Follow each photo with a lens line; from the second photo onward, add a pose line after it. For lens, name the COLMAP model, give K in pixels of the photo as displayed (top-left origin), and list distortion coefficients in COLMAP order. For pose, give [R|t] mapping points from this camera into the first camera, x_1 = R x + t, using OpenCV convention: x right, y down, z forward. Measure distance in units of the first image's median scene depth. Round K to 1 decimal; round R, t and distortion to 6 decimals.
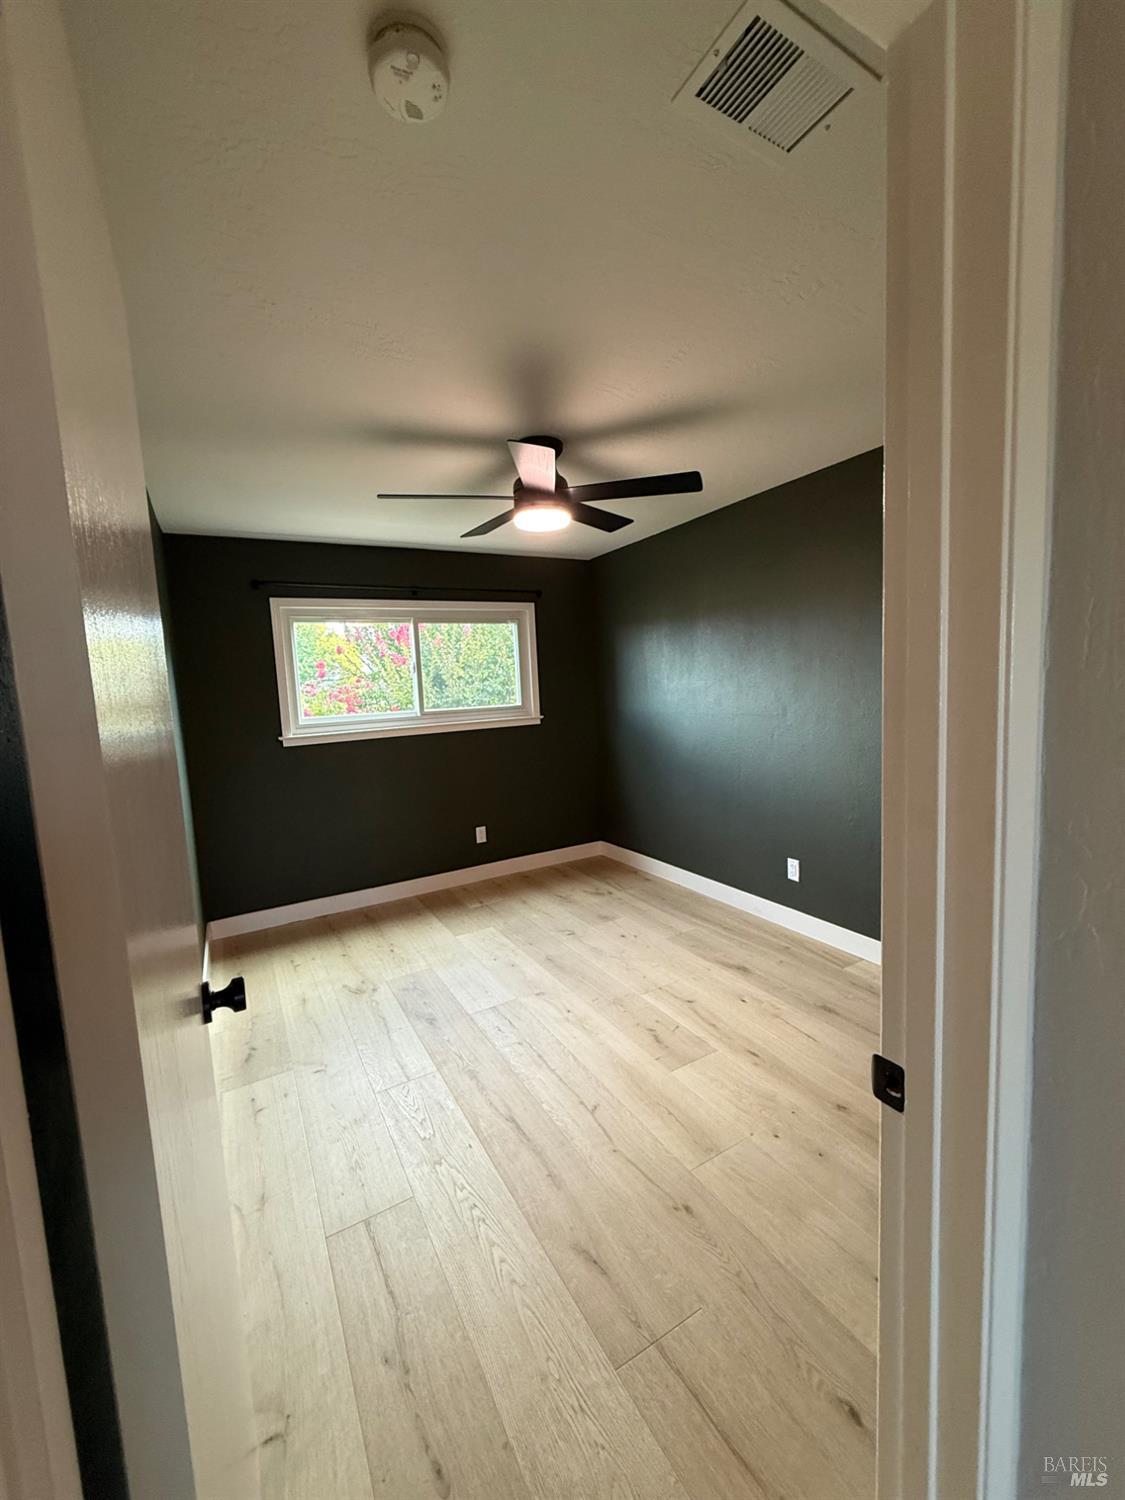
lens RADIAL K [[598.7, 0, 568.4], [0, 598.7, 745.9], [0, 0, 1]] dist [-0.000956, -0.000052]
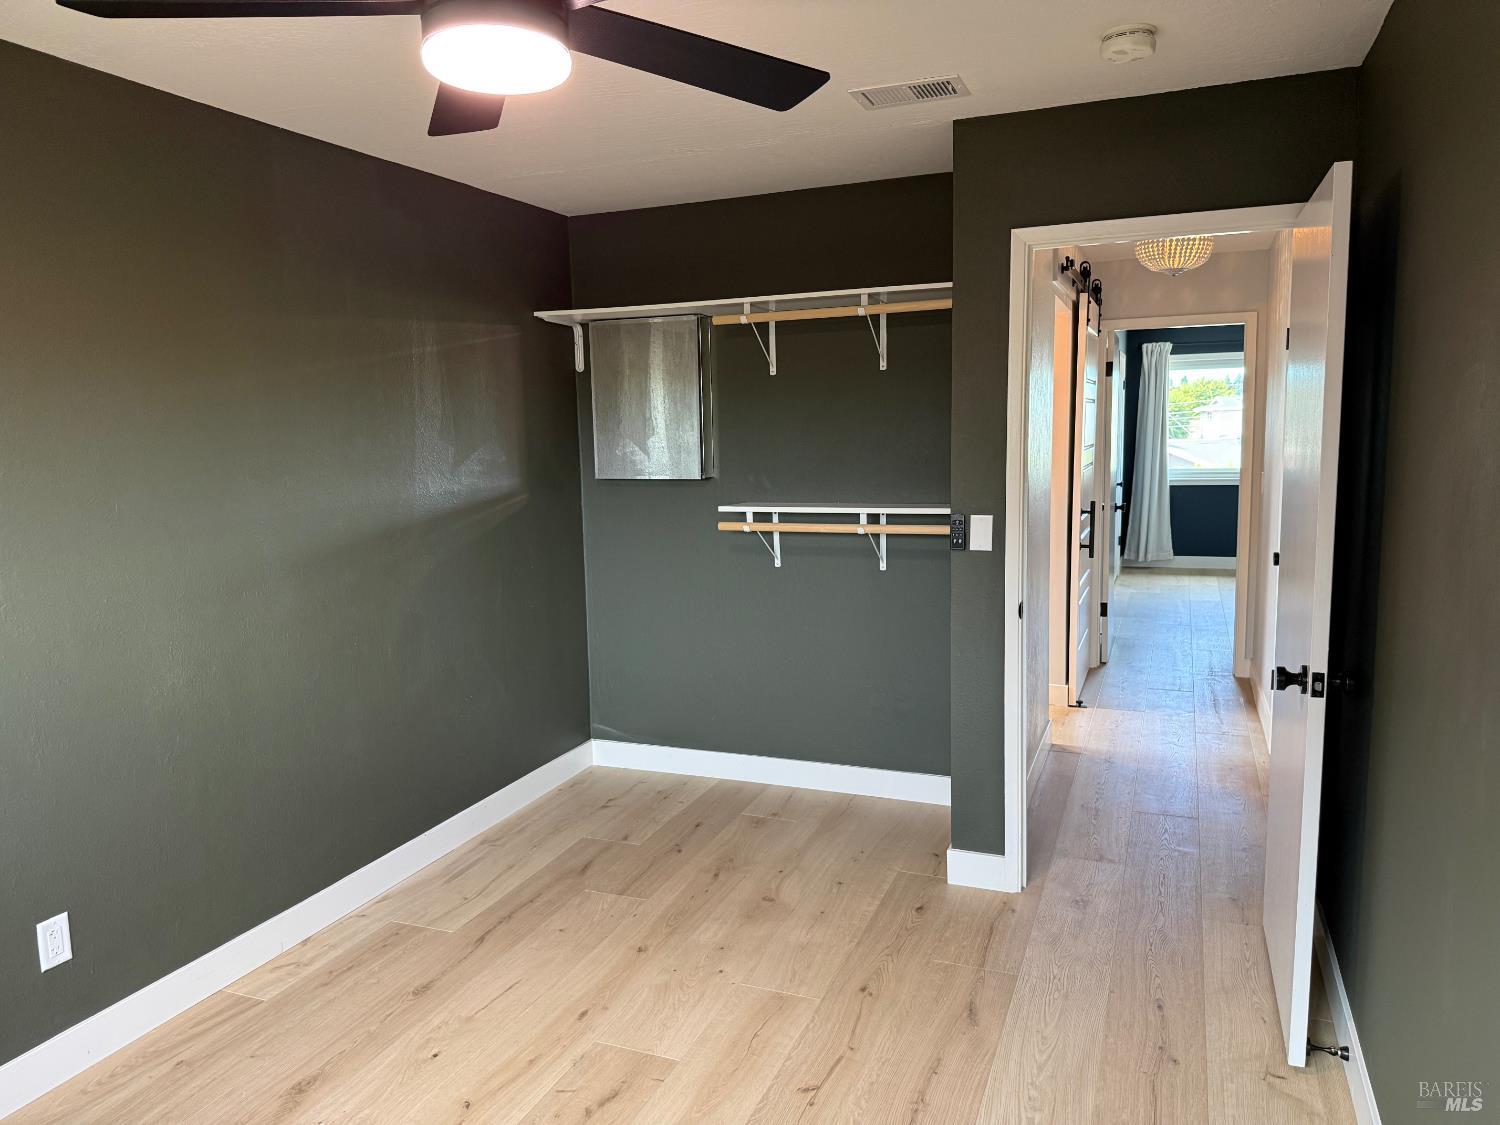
lens RADIAL K [[1039.4, 0, 753.4], [0, 1039.4, 561.7], [0, 0, 1]] dist [-0.010928, -0.028764]
pose [[-0.608186, -0.039163, 0.792828, -0.845267], [0.138123, 0.978325, 0.154281, -0.177559], [-0.781685, 0.203339, -0.589594, 1.650545]]
